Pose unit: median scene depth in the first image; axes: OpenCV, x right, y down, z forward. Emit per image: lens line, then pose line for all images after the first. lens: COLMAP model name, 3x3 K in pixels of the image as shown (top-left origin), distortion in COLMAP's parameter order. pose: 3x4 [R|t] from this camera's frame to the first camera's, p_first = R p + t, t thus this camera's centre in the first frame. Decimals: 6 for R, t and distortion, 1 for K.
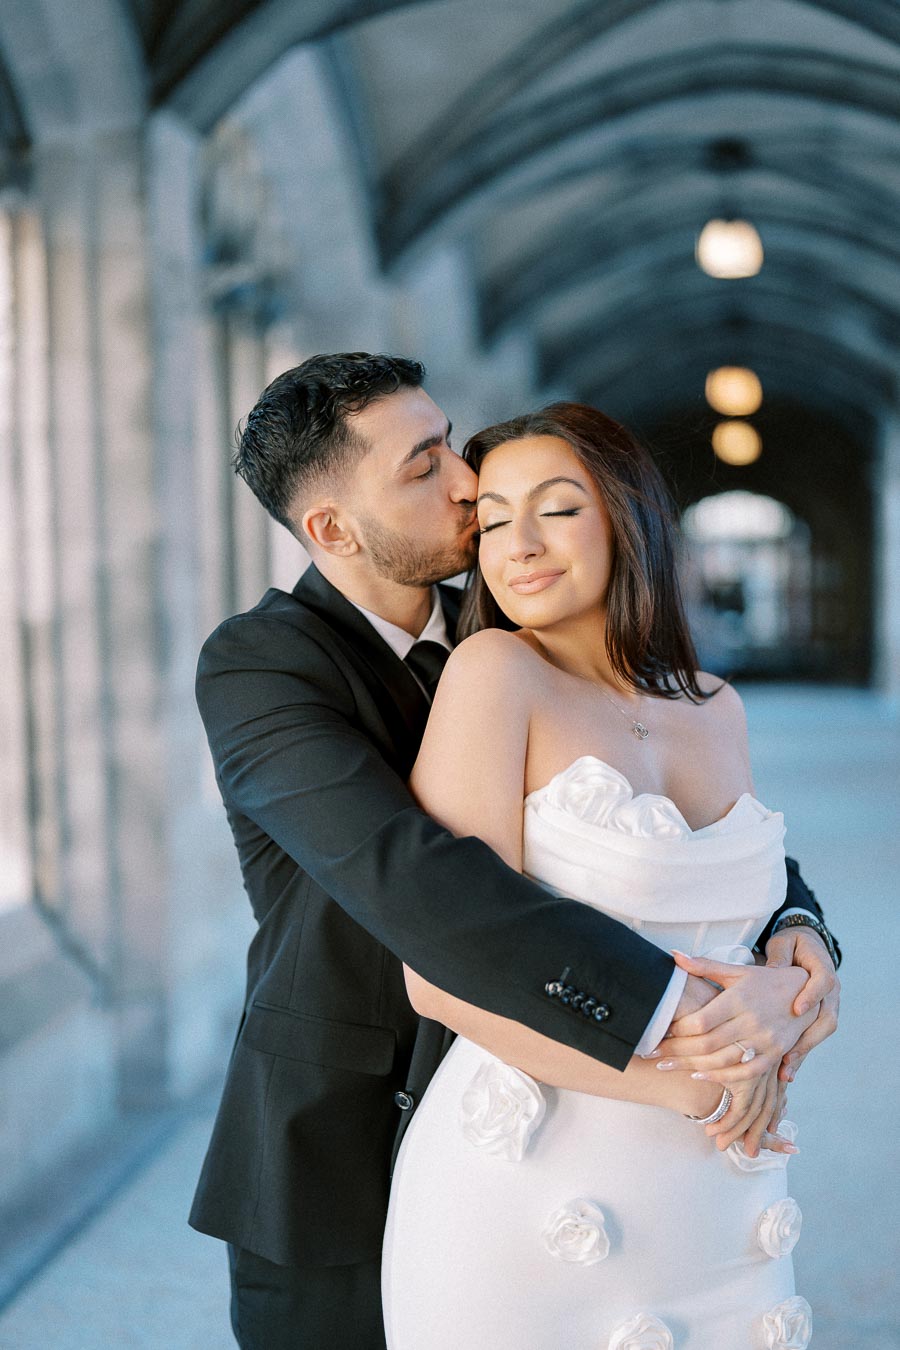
lens RADIAL K [[1856.7, 0, 432.0], [0, 1856.7, 676.5], [0, 0, 1]] dist [-0.036016, -0.040465]
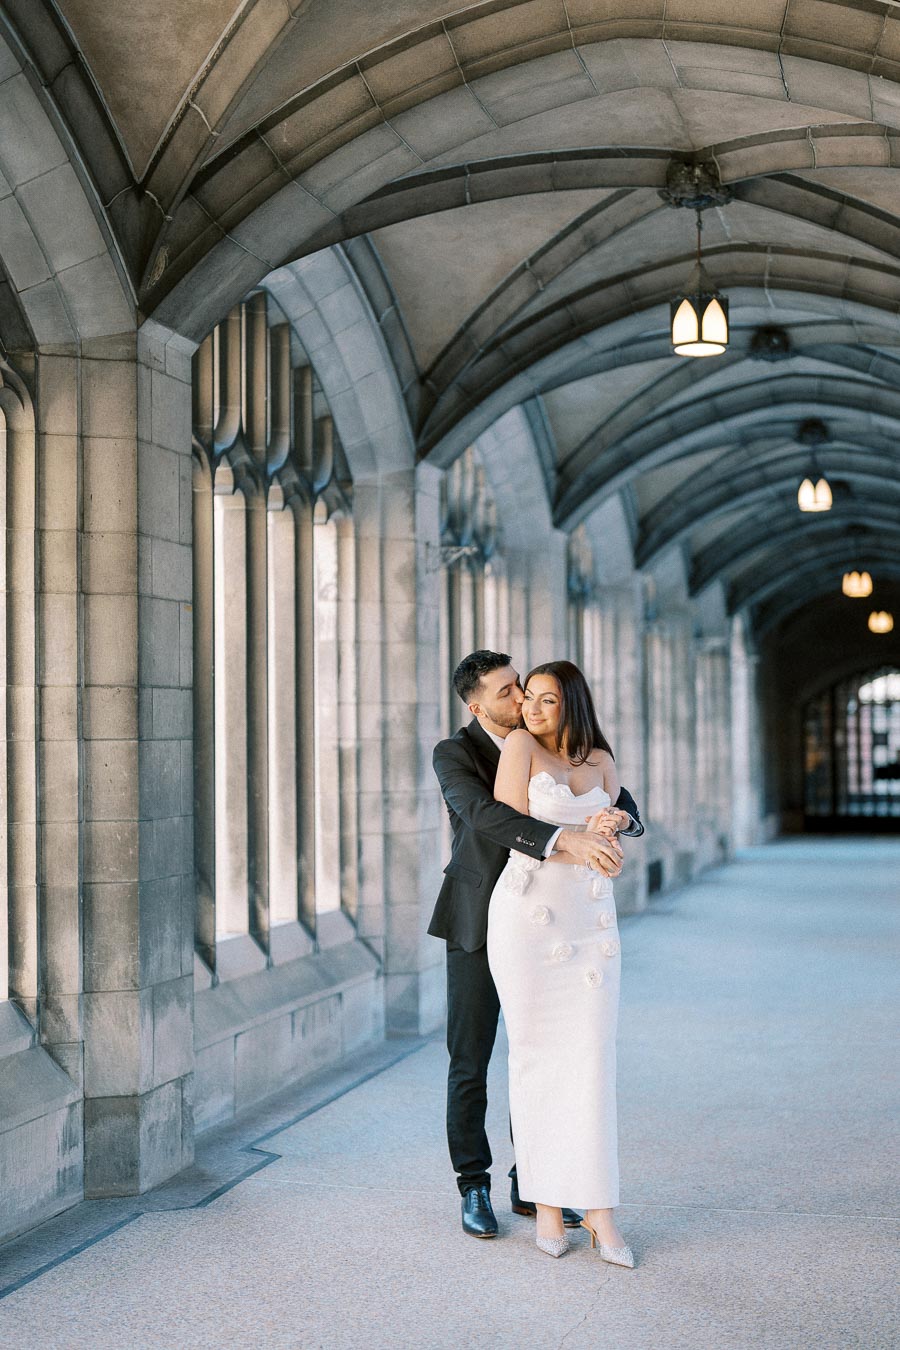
lens RADIAL K [[1856.7, 0, 432.0], [0, 1856.7, 676.5], [0, 0, 1]] dist [-0.036016, -0.040465]
pose [[0.993337, 0.002765, -0.115213, 0.177731], [-0.012872, 0.996119, -0.087073, 0.137431], [0.114525, 0.087976, 0.989517, -1.915207]]
